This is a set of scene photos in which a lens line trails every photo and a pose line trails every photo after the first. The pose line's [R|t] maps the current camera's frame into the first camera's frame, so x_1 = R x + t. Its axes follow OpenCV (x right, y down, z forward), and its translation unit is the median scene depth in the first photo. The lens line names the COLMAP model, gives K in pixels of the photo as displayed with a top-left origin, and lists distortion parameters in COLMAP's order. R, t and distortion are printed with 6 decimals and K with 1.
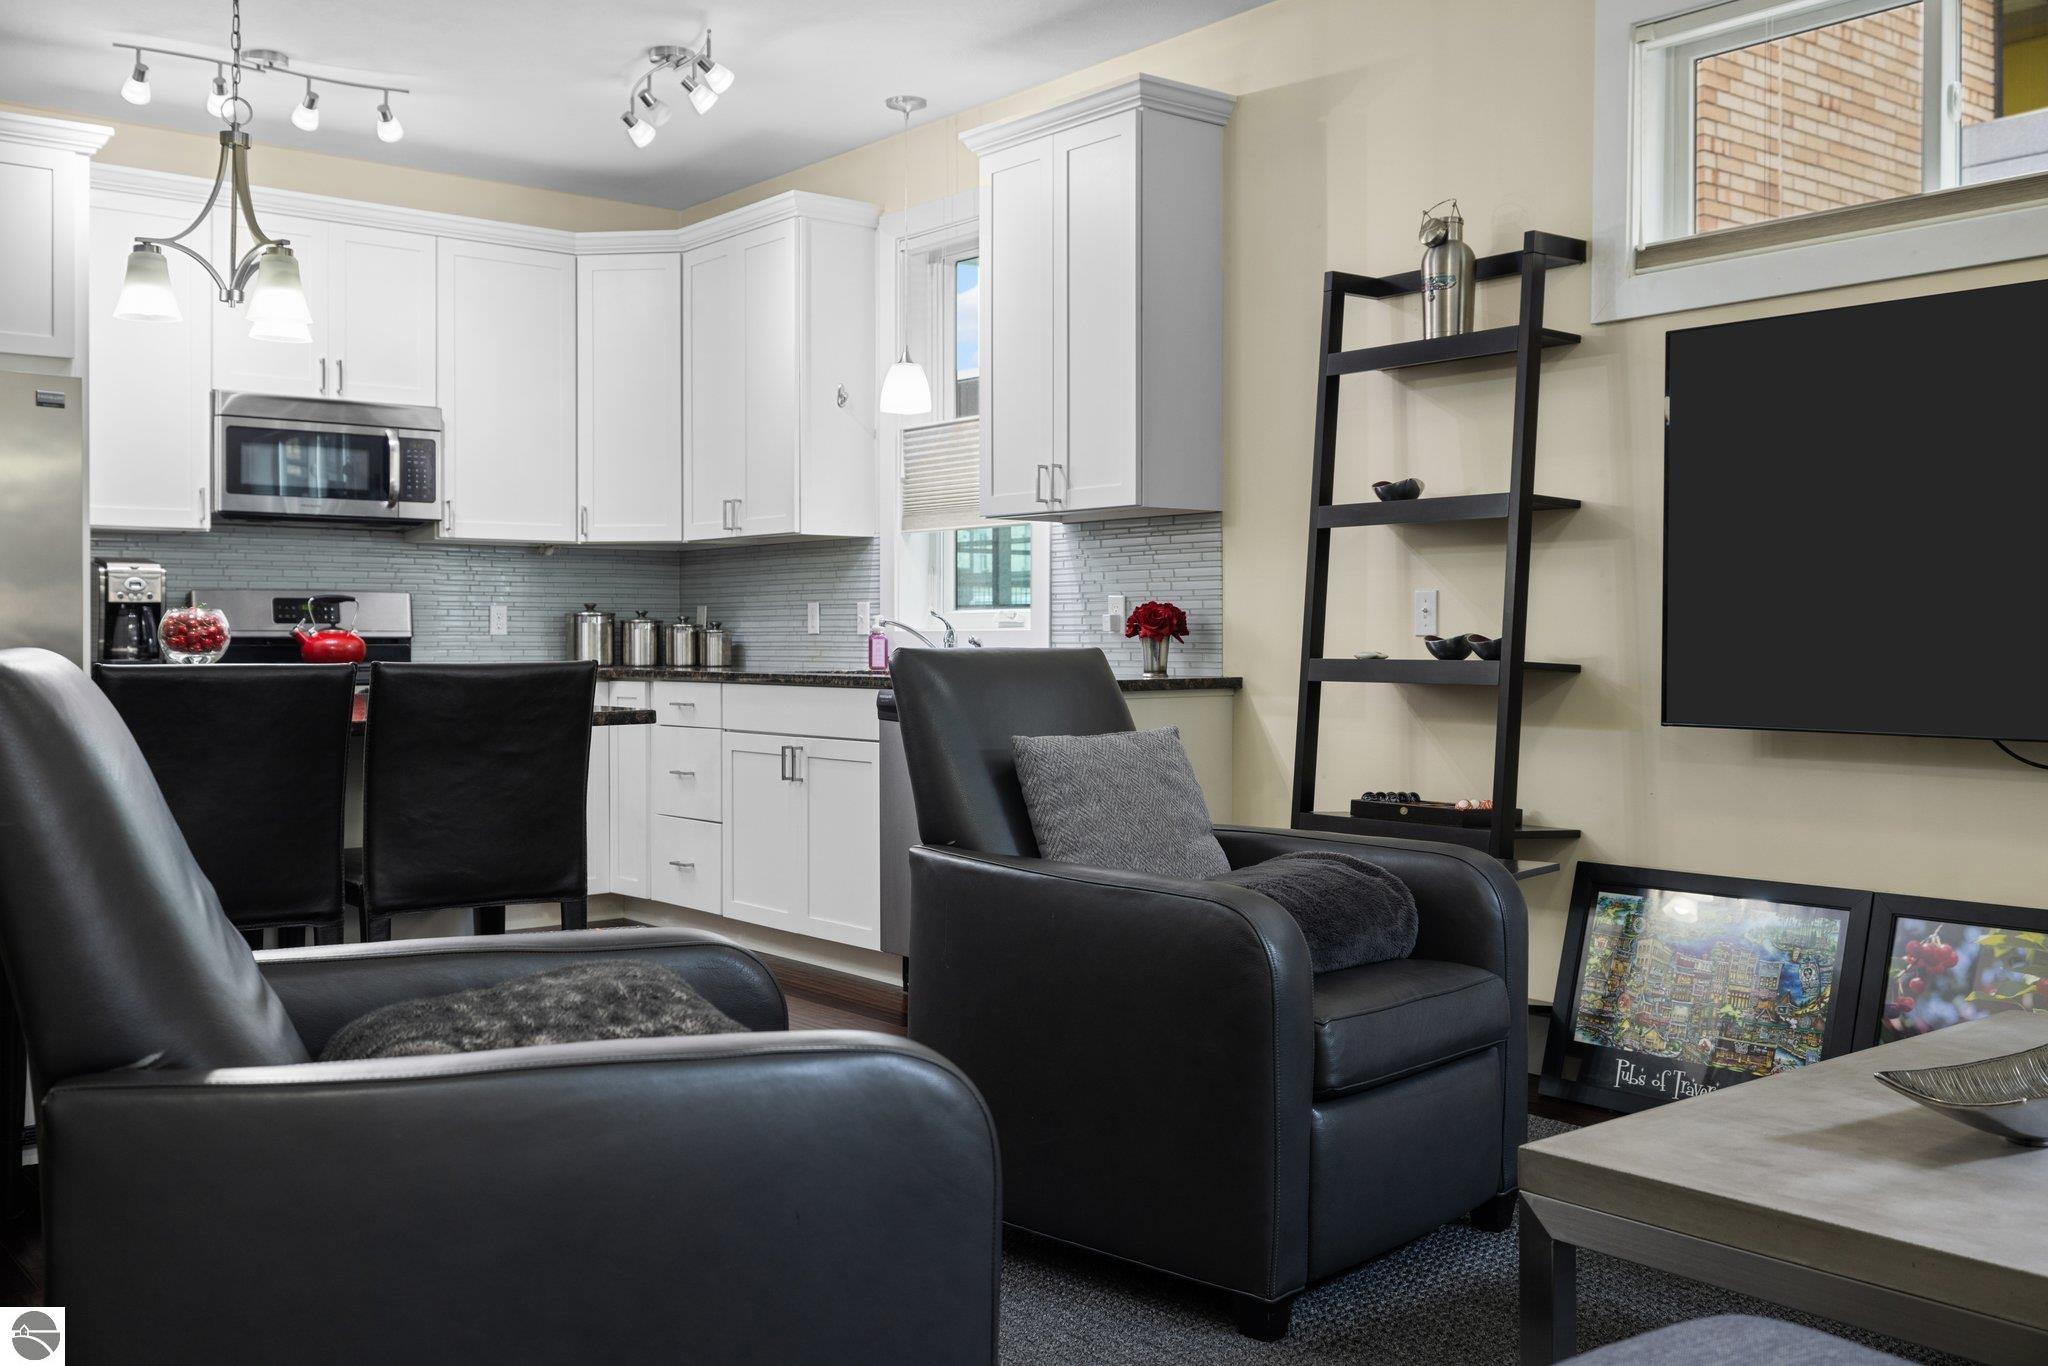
lens RADIAL K [[1916.2, 0, 1021.5], [0, 1916.2, 642.3], [0, 0, 1]] dist [-0.001830, 0.007344]
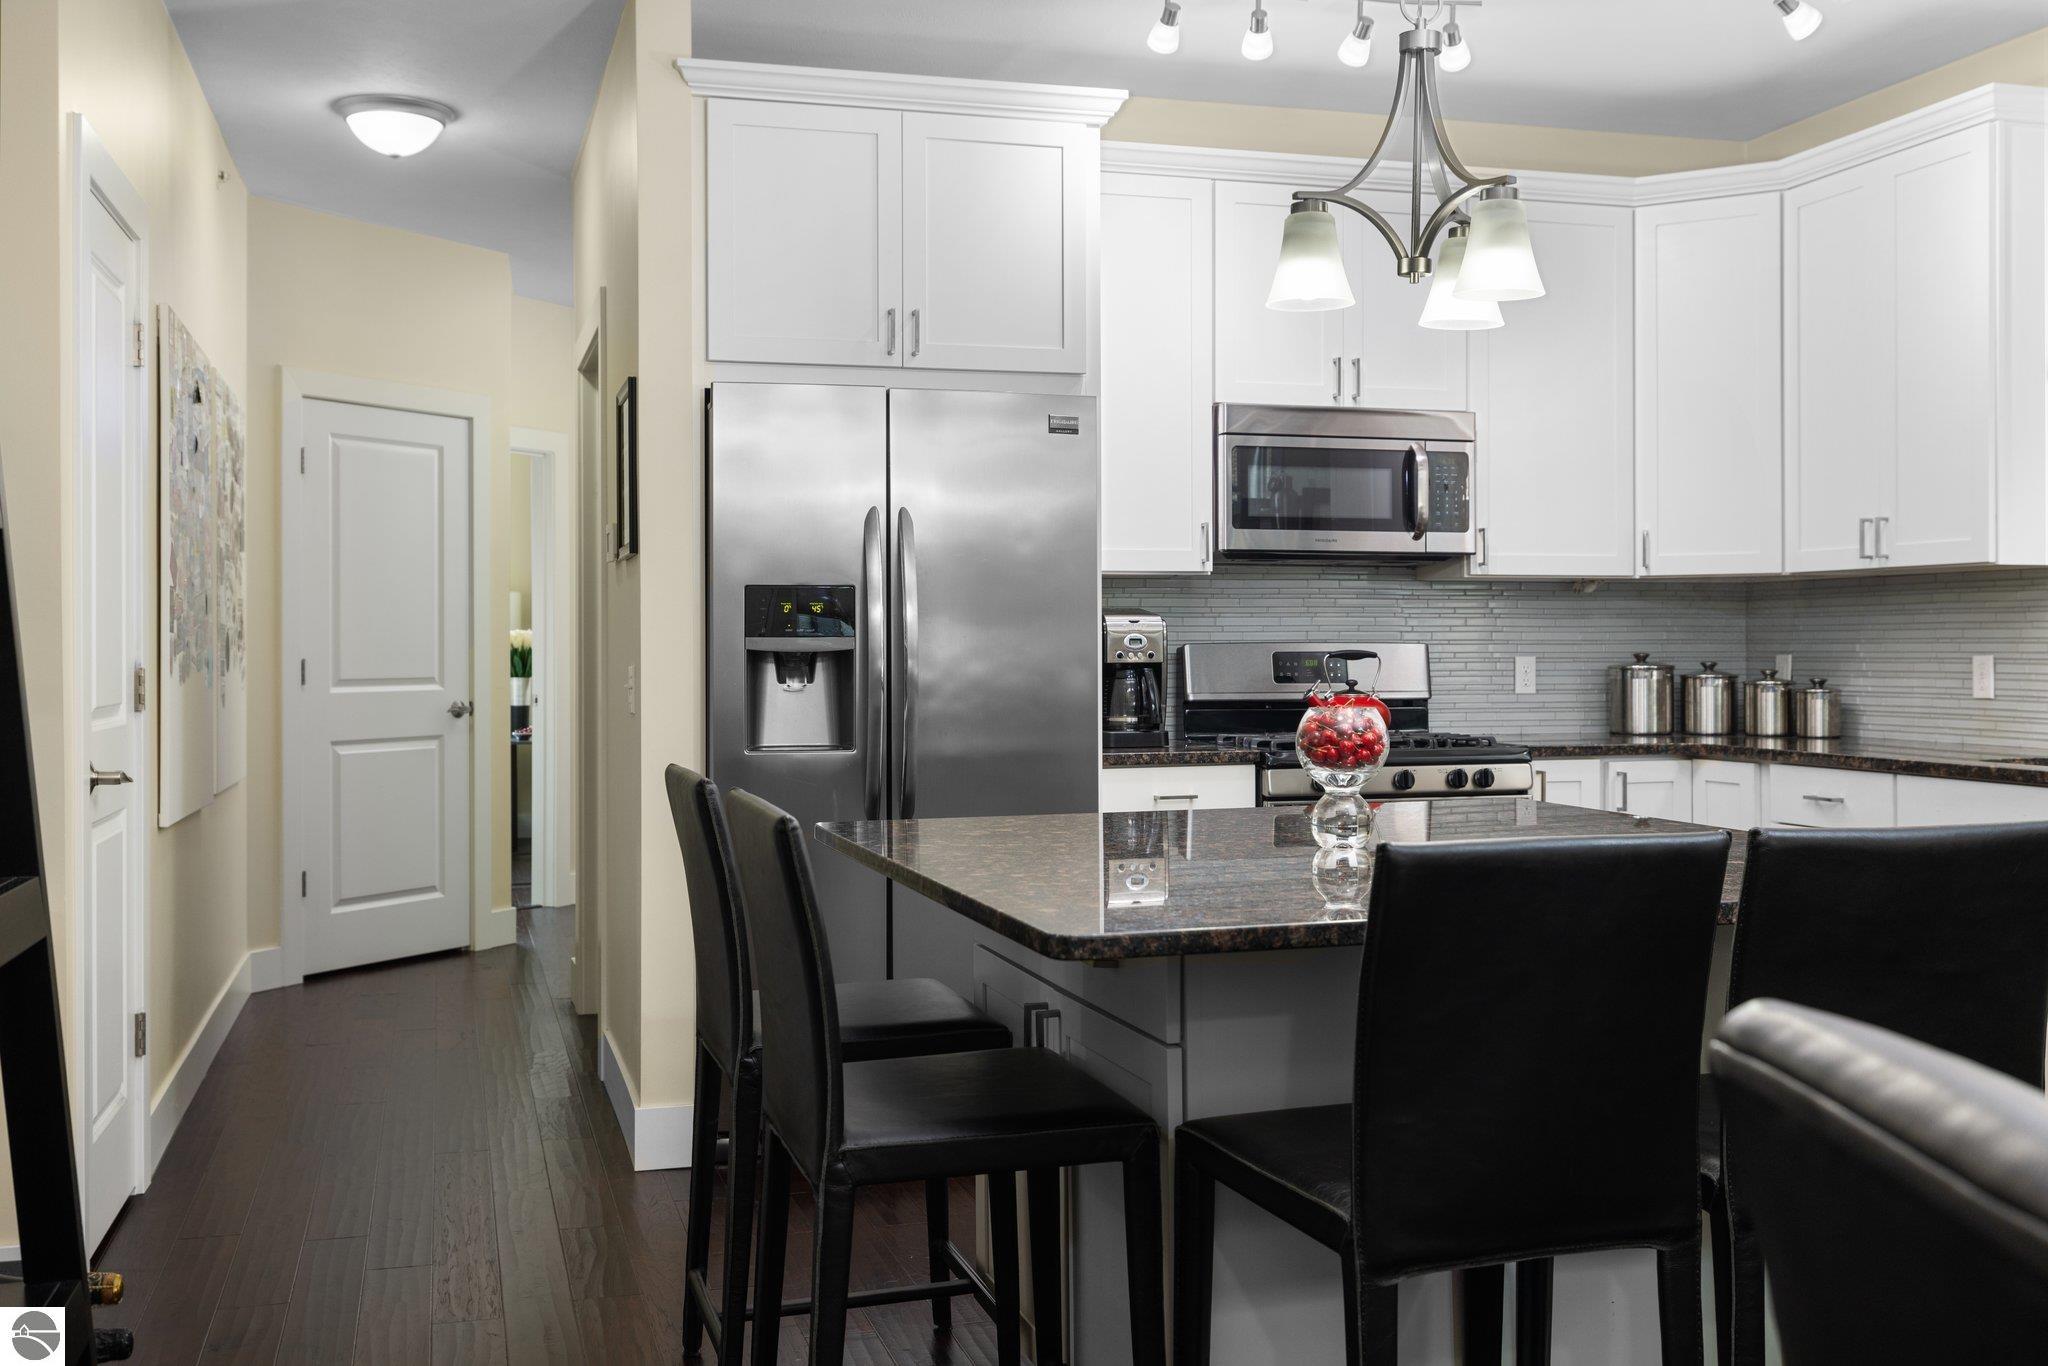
lens RADIAL K [[2013.9, 0, 994.7], [0, 2013.9, 648.2], [0, 0, 1]] dist [-0.001865, 0.006577]
pose [[0.918123, -0.001160, -0.396295, -0.159166], [0.001044, 0.999999, -0.000509, -0.024856], [0.396295, 0.000053, 0.918123, 0.160010]]
